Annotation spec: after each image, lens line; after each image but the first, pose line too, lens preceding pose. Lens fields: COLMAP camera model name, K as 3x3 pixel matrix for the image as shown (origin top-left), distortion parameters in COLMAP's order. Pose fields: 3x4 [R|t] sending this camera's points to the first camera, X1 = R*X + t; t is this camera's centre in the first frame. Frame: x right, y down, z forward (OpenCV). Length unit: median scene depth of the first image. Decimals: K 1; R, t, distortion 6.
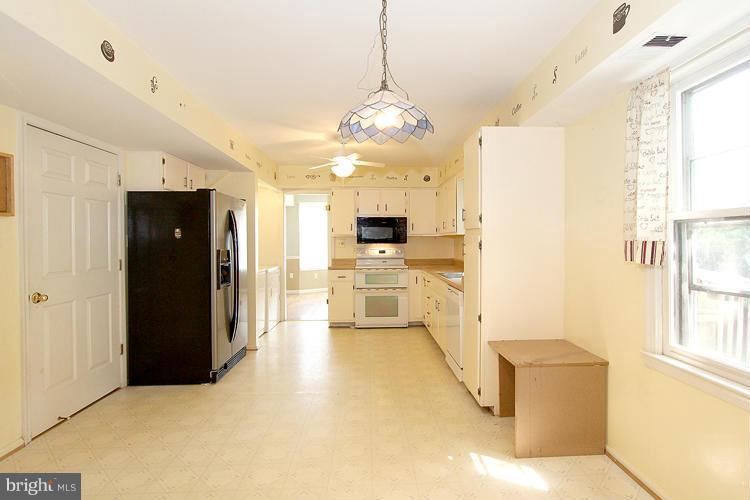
lens RADIAL K [[355.0, 0, 375.4], [0, 355.0, 243.4], [0, 0, 1]] dist [0.001529, 0.000092]
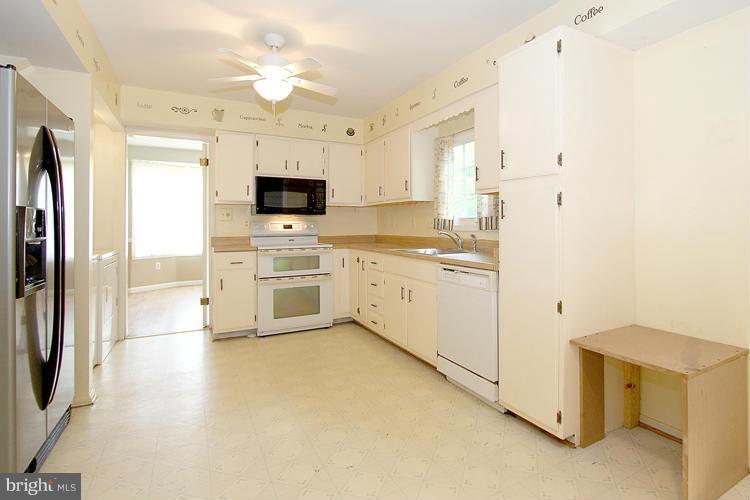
lens RADIAL K [[375.1, 0, 388.5], [0, 375.1, 218.8], [0, 0, 1]] dist [0.000277, -0.000541]
pose [[0.899724, 0.008277, 0.436380, -0.141769], [0.001835, 0.999740, -0.022746, 0.027361], [-0.436455, 0.021266, 0.899475, 0.230130]]
